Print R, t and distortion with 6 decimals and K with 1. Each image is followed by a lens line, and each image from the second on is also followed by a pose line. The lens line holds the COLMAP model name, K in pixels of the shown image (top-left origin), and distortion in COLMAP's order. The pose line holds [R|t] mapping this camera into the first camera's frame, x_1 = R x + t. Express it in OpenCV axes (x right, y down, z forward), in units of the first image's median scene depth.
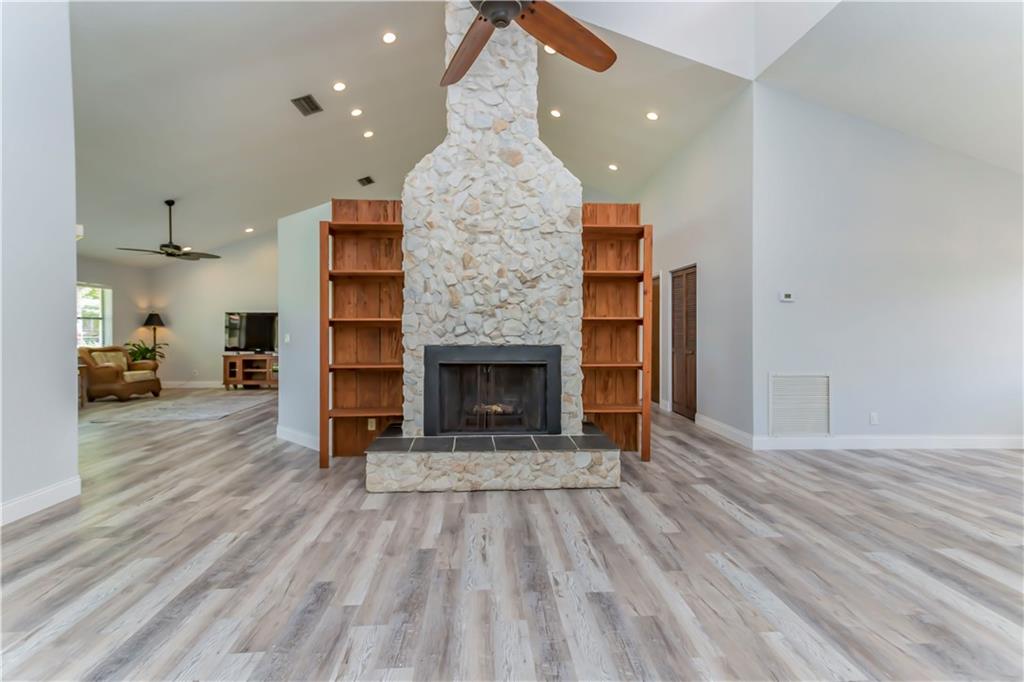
lens RADIAL K [[495.6, 0, 508.6], [0, 495.6, 334.4], [0, 0, 1]] dist [0.028122, 0.005073]
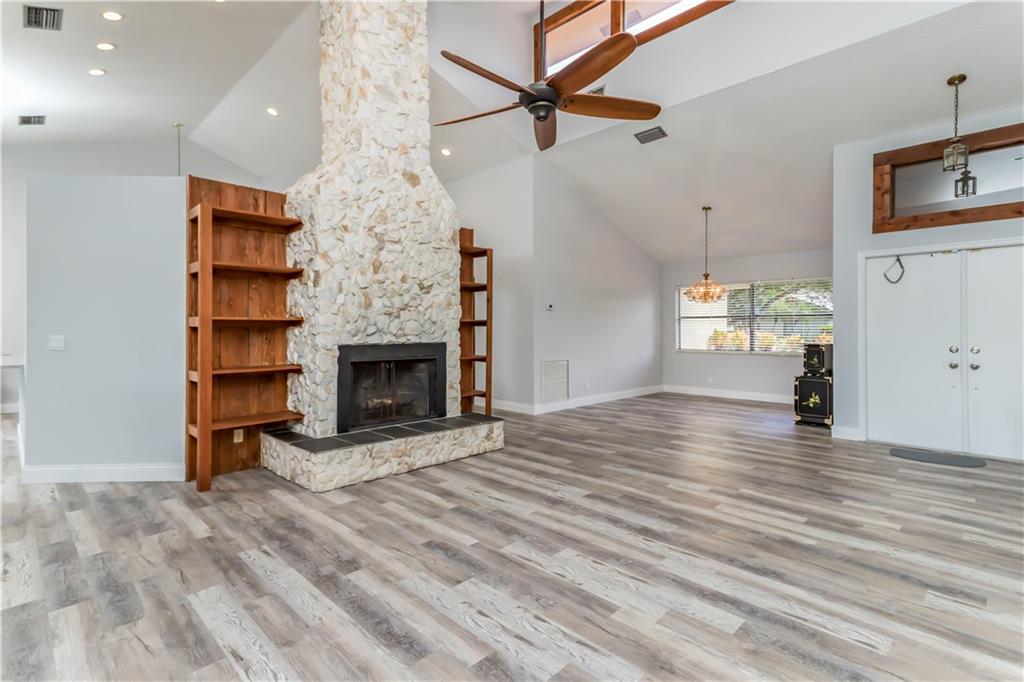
lens RADIAL K [[495.6, 0, 524.0], [0, 495.6, 334.6], [0, 0, 1]] dist [0.028122, 0.005073]
pose [[0.734309, -0.007792, 0.678770, -0.586477], [0.010098, 0.999949, 0.000555, 0.003950], [-0.678740, 0.006447, 0.734351, -0.012828]]
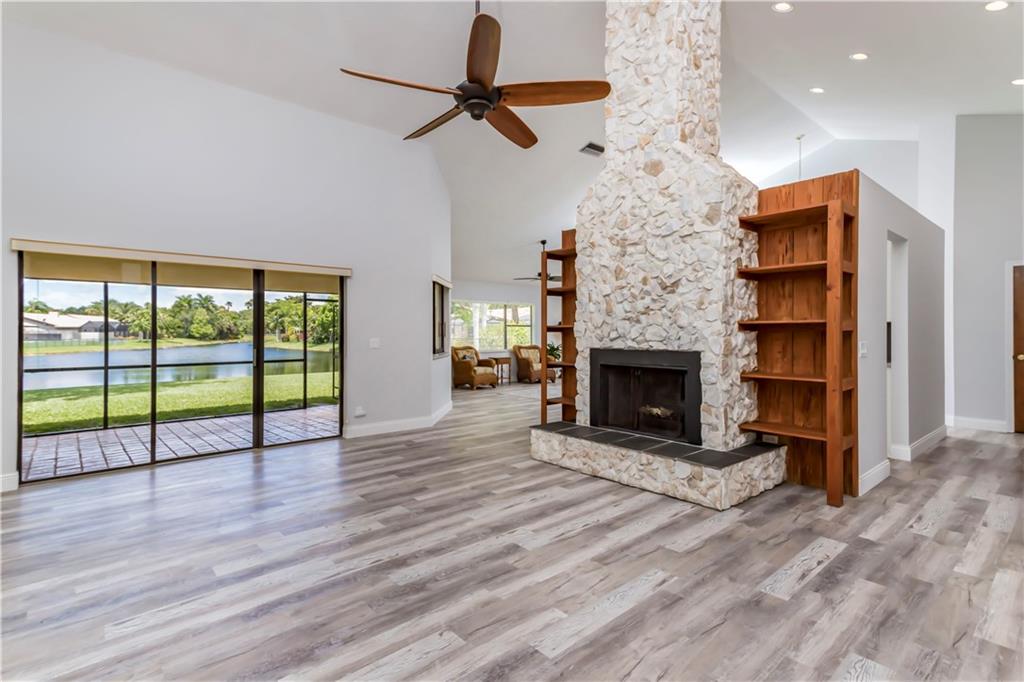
lens RADIAL K [[495.6, 0, 498.4], [0, 495.6, 346.2], [0, 0, 1]] dist [0.028122, 0.005073]
pose [[0.600322, 0.021104, -0.799480, 0.647109], [-0.004796, 0.999729, 0.022789, -0.008848], [0.799744, -0.009846, 0.600260, 0.119164]]
